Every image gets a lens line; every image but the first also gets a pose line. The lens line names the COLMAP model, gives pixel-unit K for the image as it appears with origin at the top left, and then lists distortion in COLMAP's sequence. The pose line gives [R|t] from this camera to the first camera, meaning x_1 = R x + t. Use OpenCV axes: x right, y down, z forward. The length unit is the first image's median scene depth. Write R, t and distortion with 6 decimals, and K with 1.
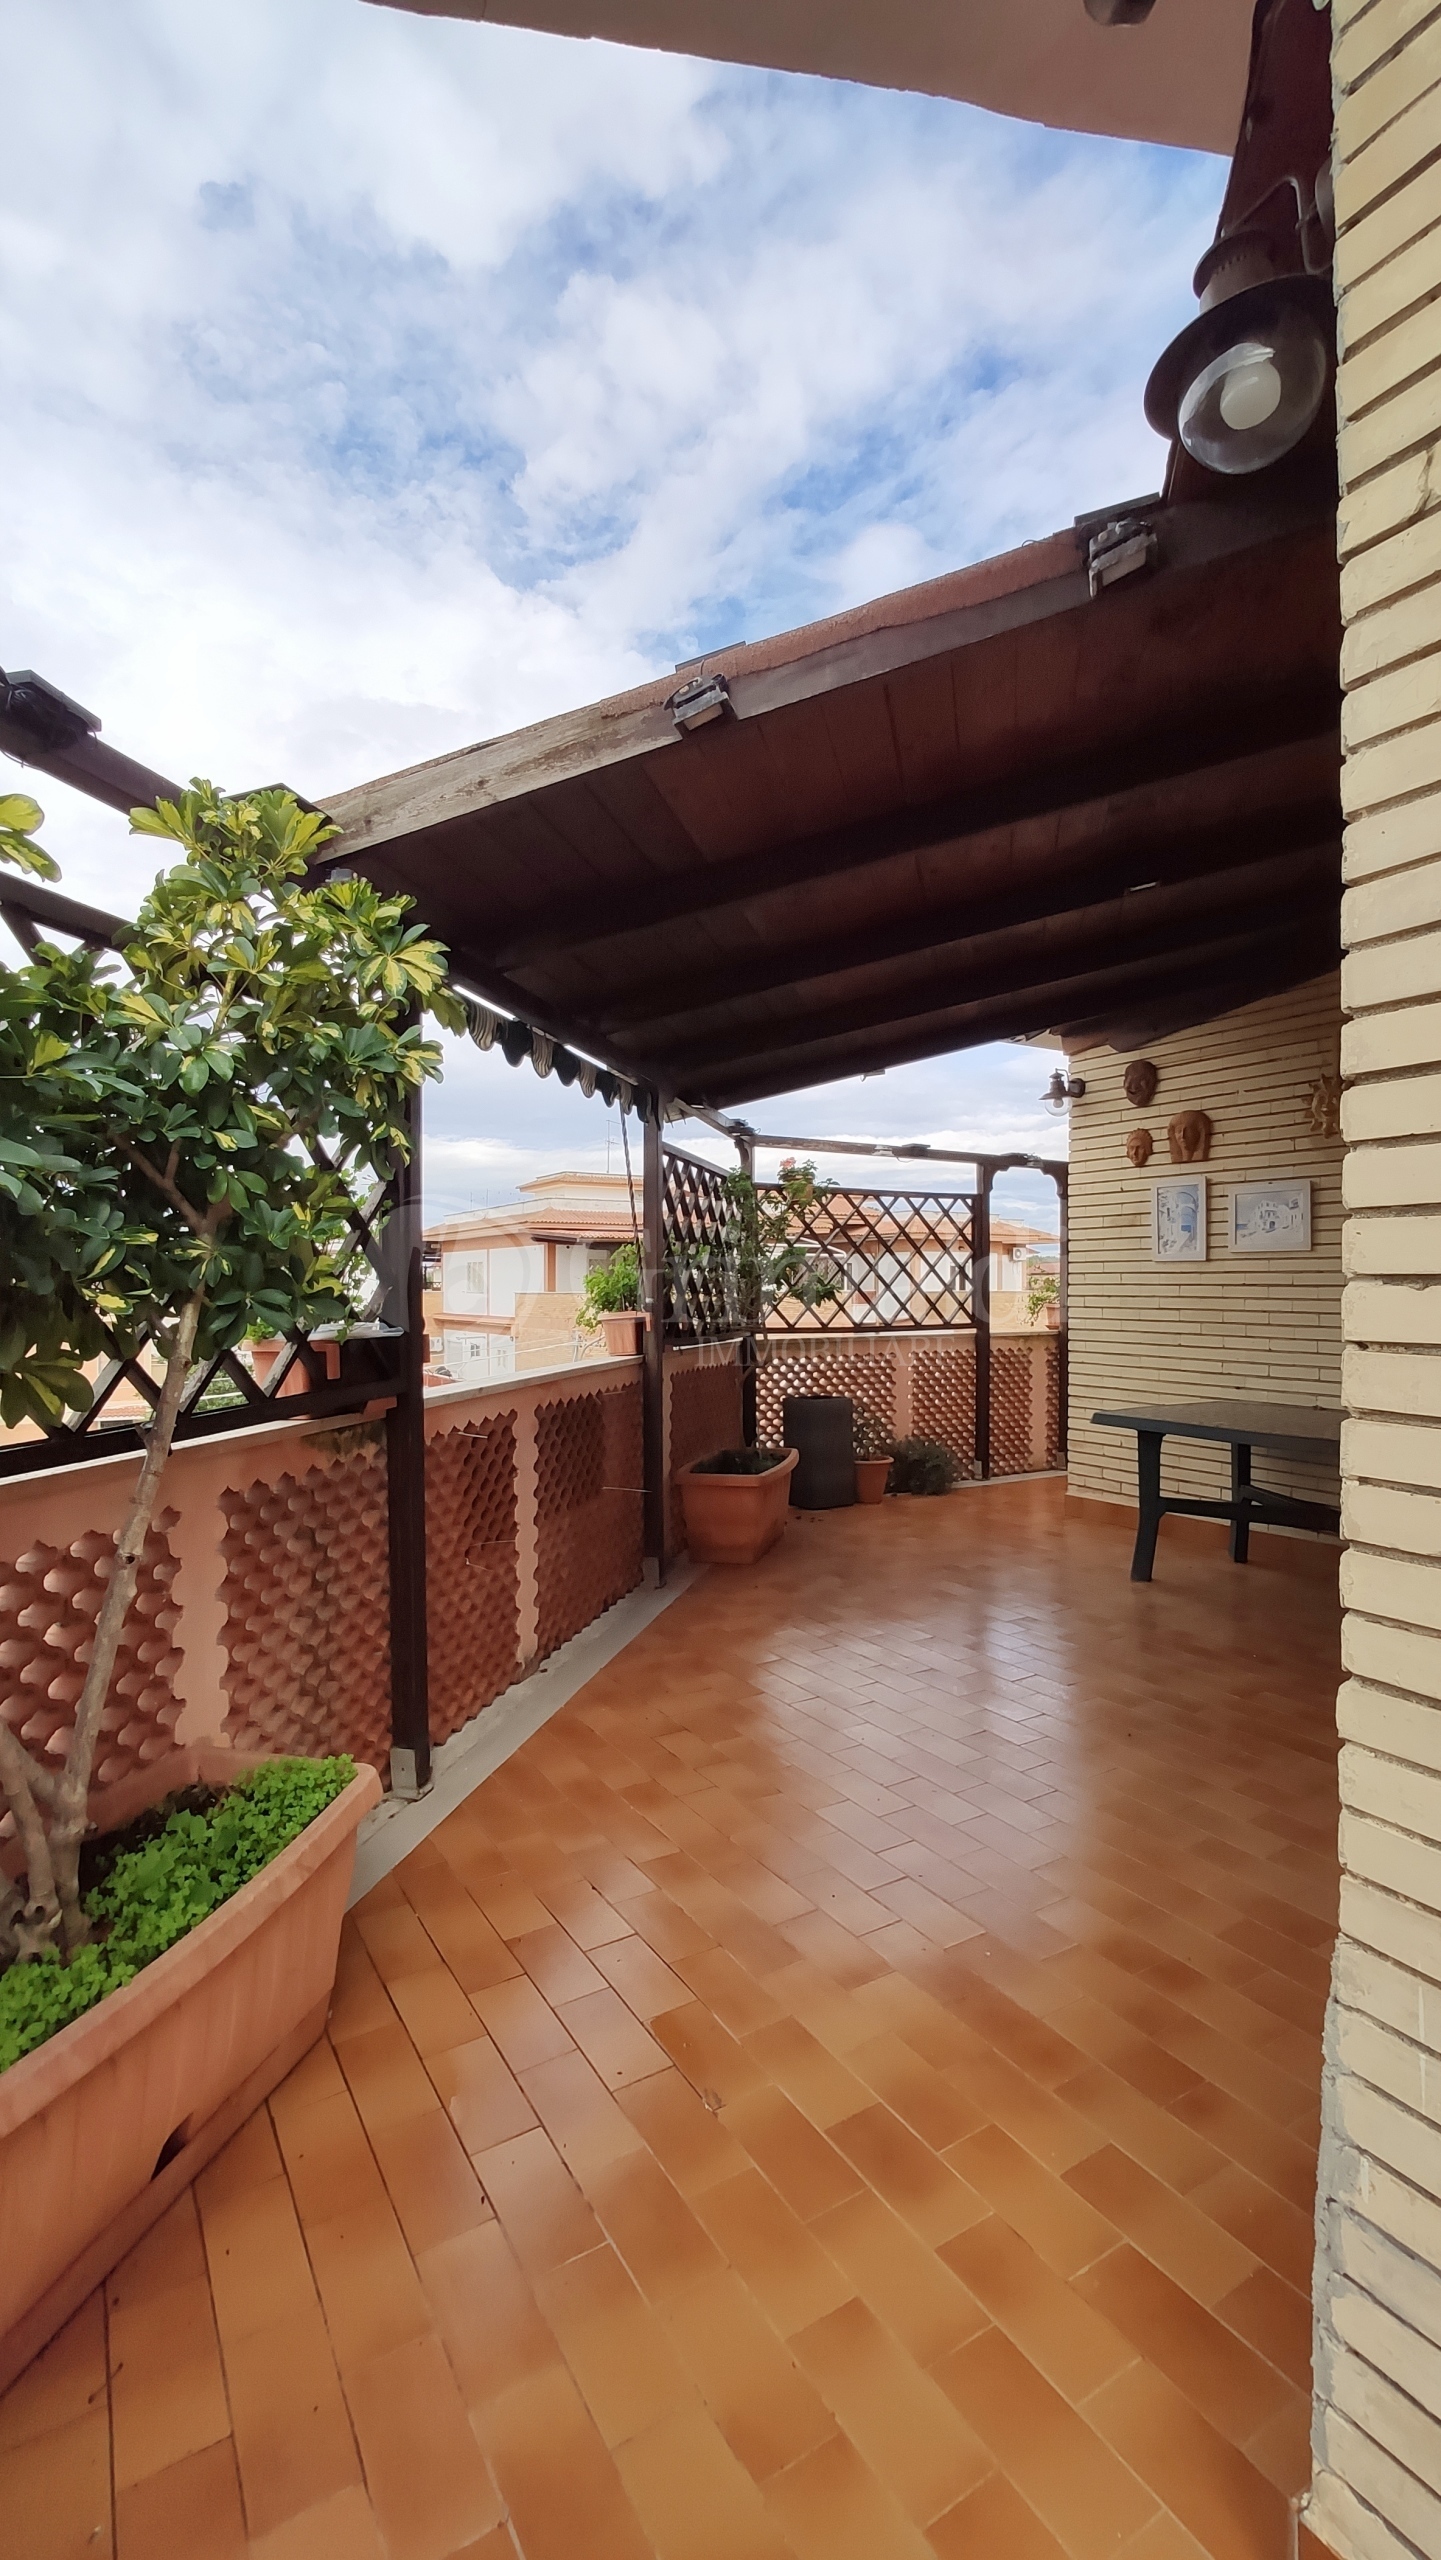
lens RADIAL K [[1117.6, 0, 711.2], [0, 1117.6, 1281.1], [0, 0, 1]] dist [-0.052994, 0.031095]
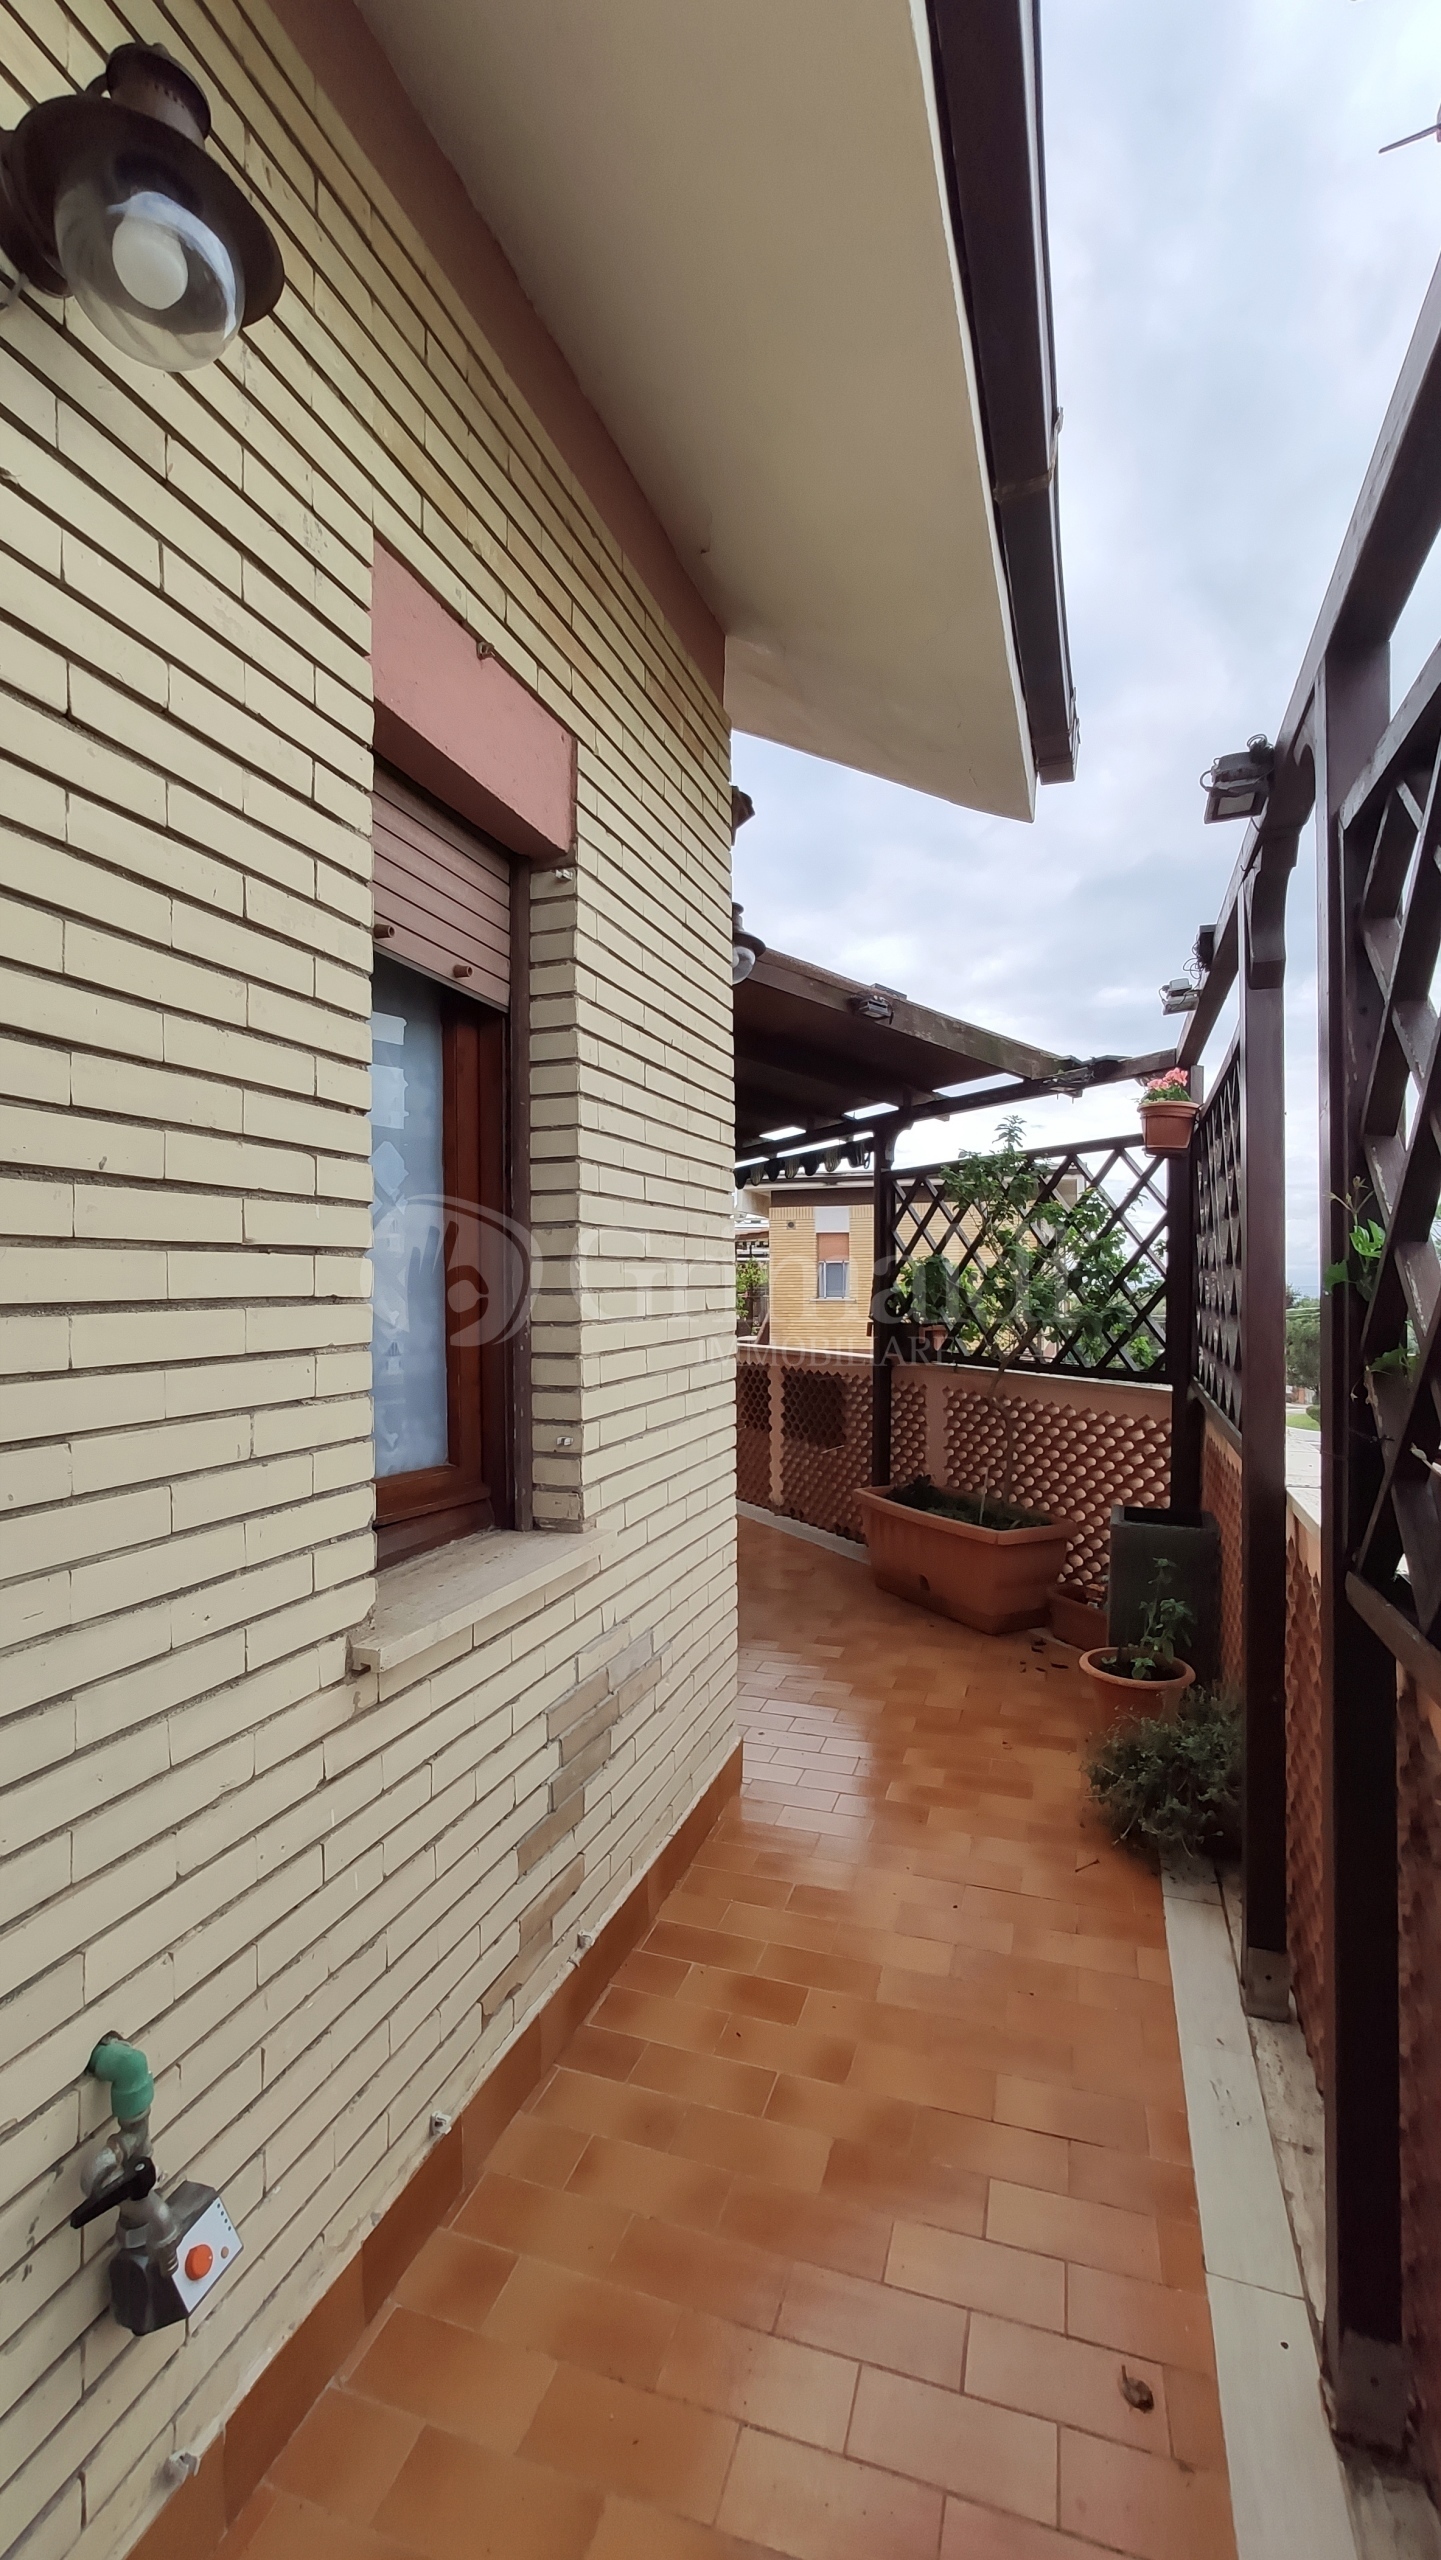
lens RADIAL K [[1117.6, 0, 711.2], [0, 1117.6, 1281.1], [0, 0, 1]] dist [-0.052994, 0.031095]
pose [[-0.765053, -0.002894, -0.643961, 0.697783], [0.006599, 0.999902, -0.012334, -0.001641], [0.643933, -0.013685, -0.764959, 1.489270]]
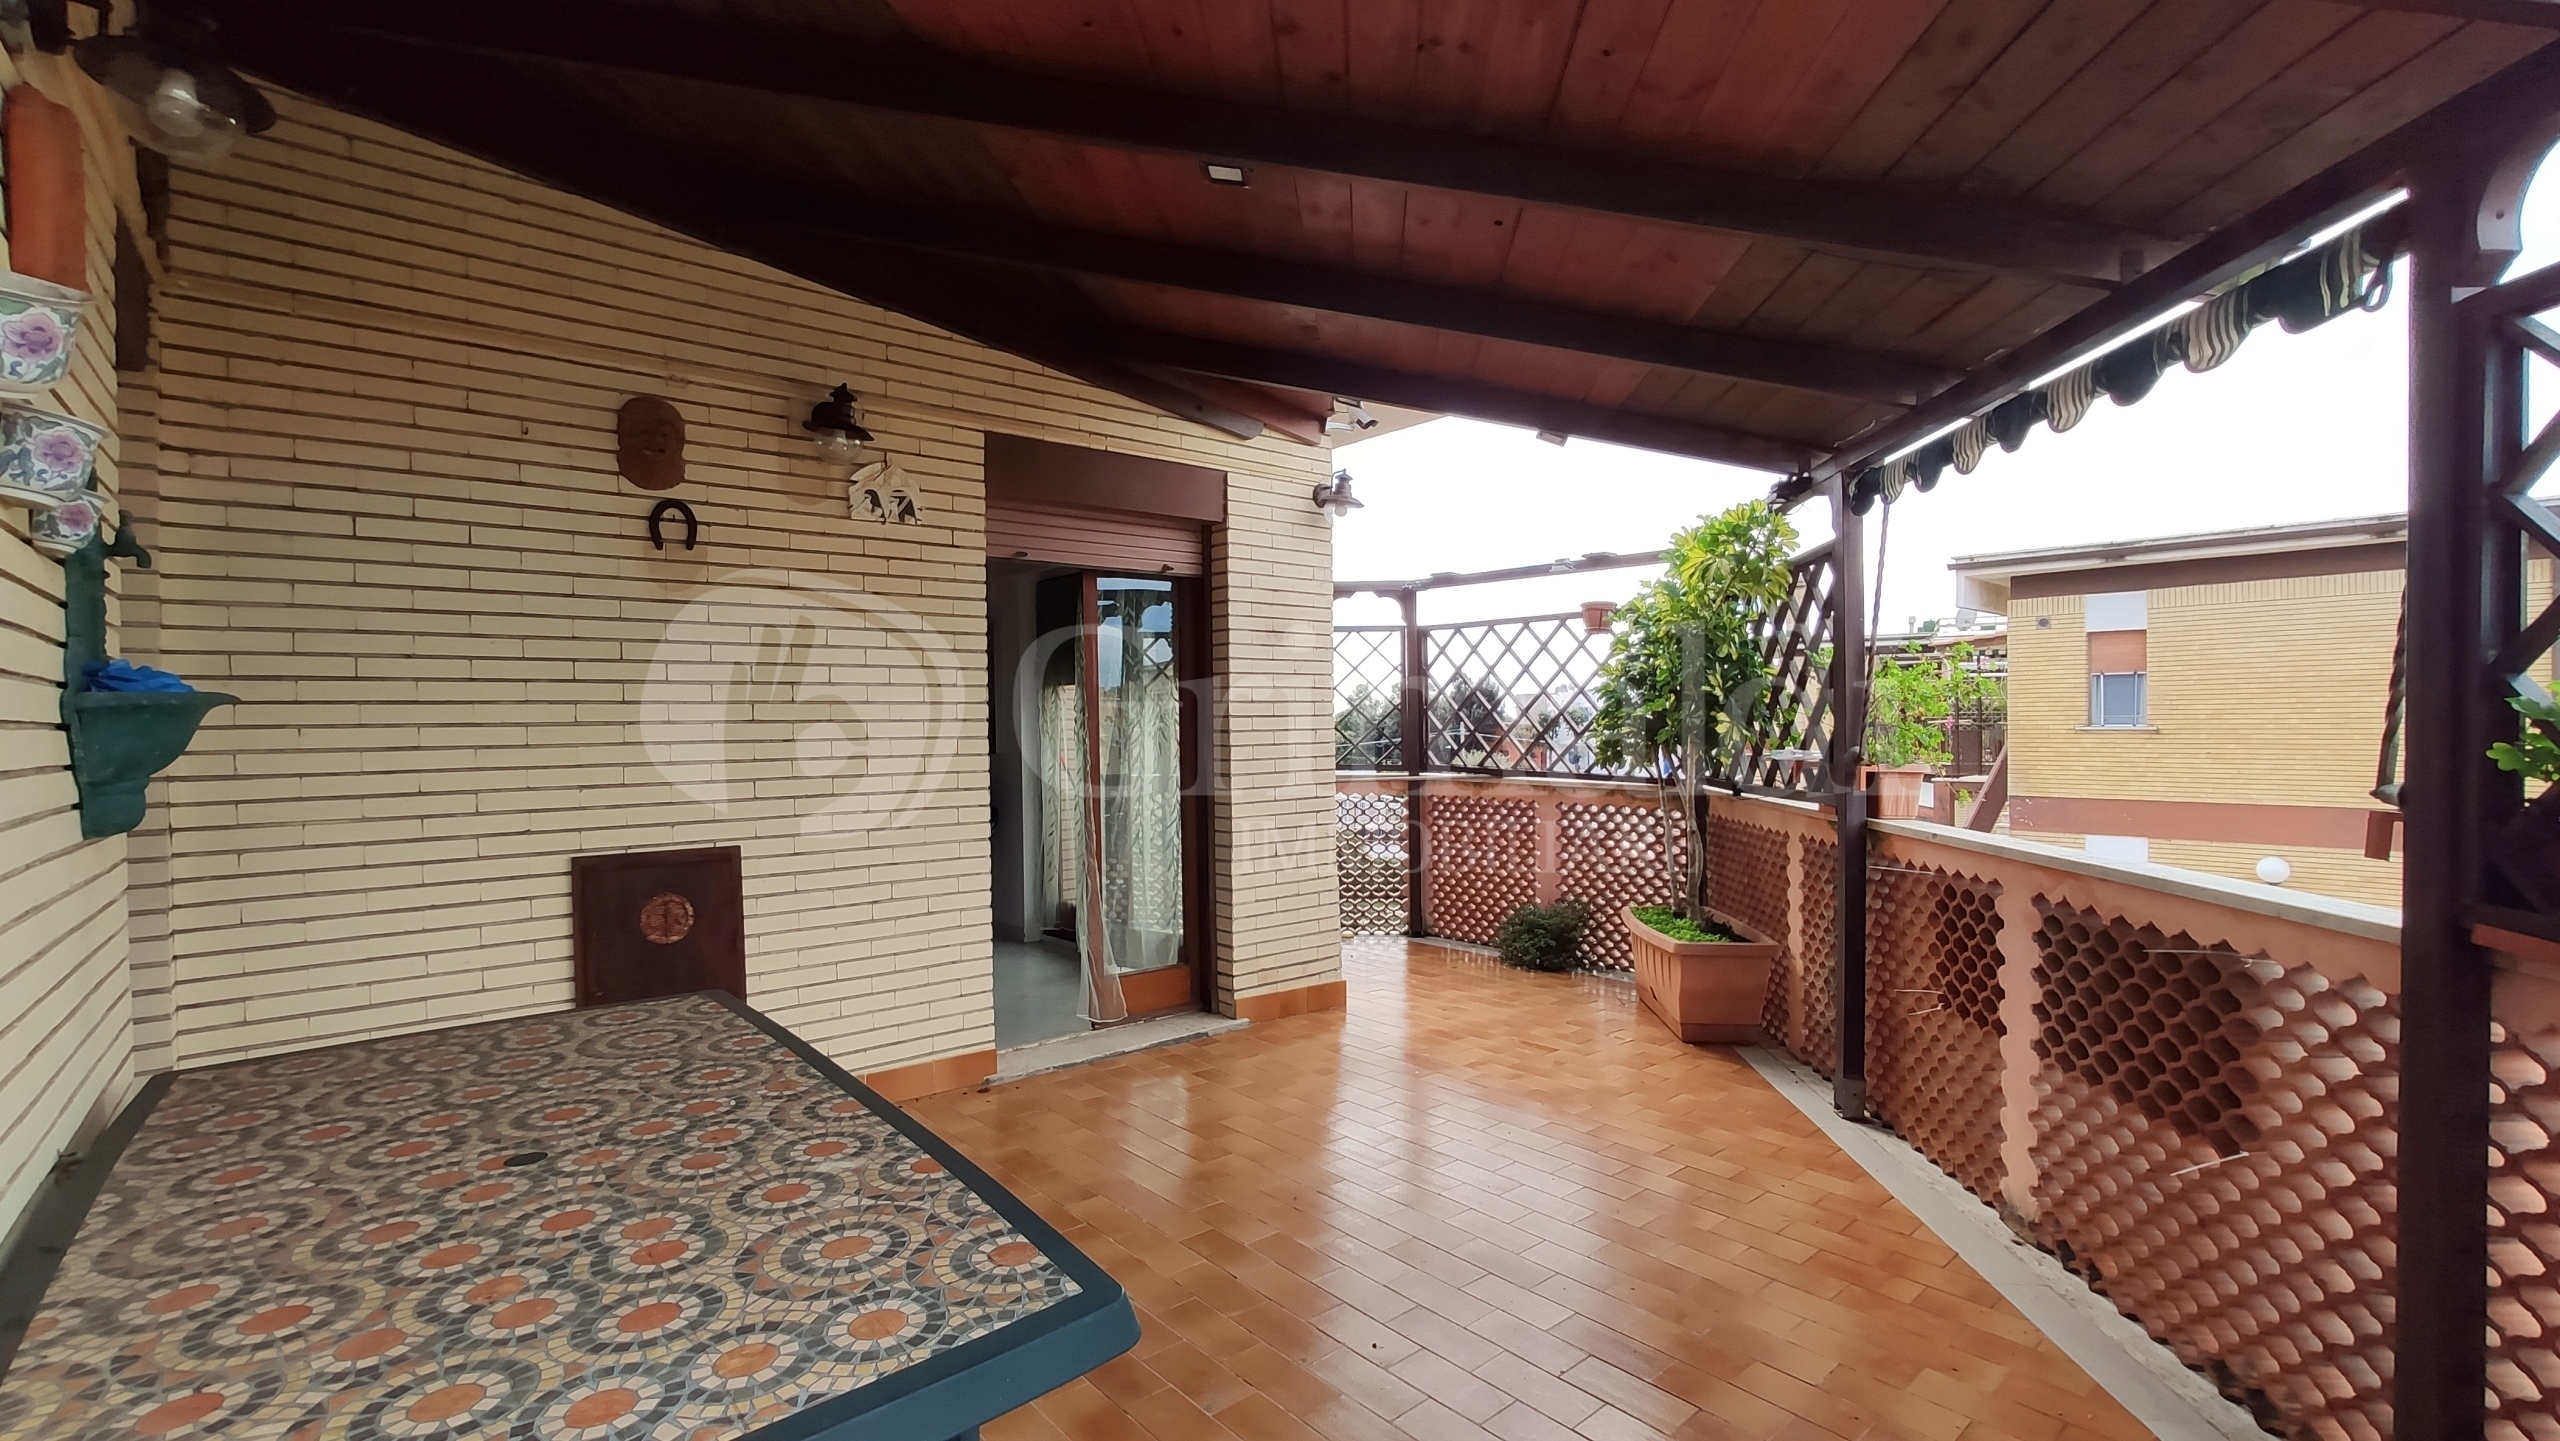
lens RADIAL K [[1117.6, 0, 1286.3], [0, 1117.6, 723.8], [0, 0, 1]] dist [-0.052994, 0.031095]
pose [[-0.985647, 0.008314, -0.168614, 0.298098], [0.009076, 0.999952, -0.003747, -0.001746], [0.168575, -0.005224, -0.985675, 1.066751]]
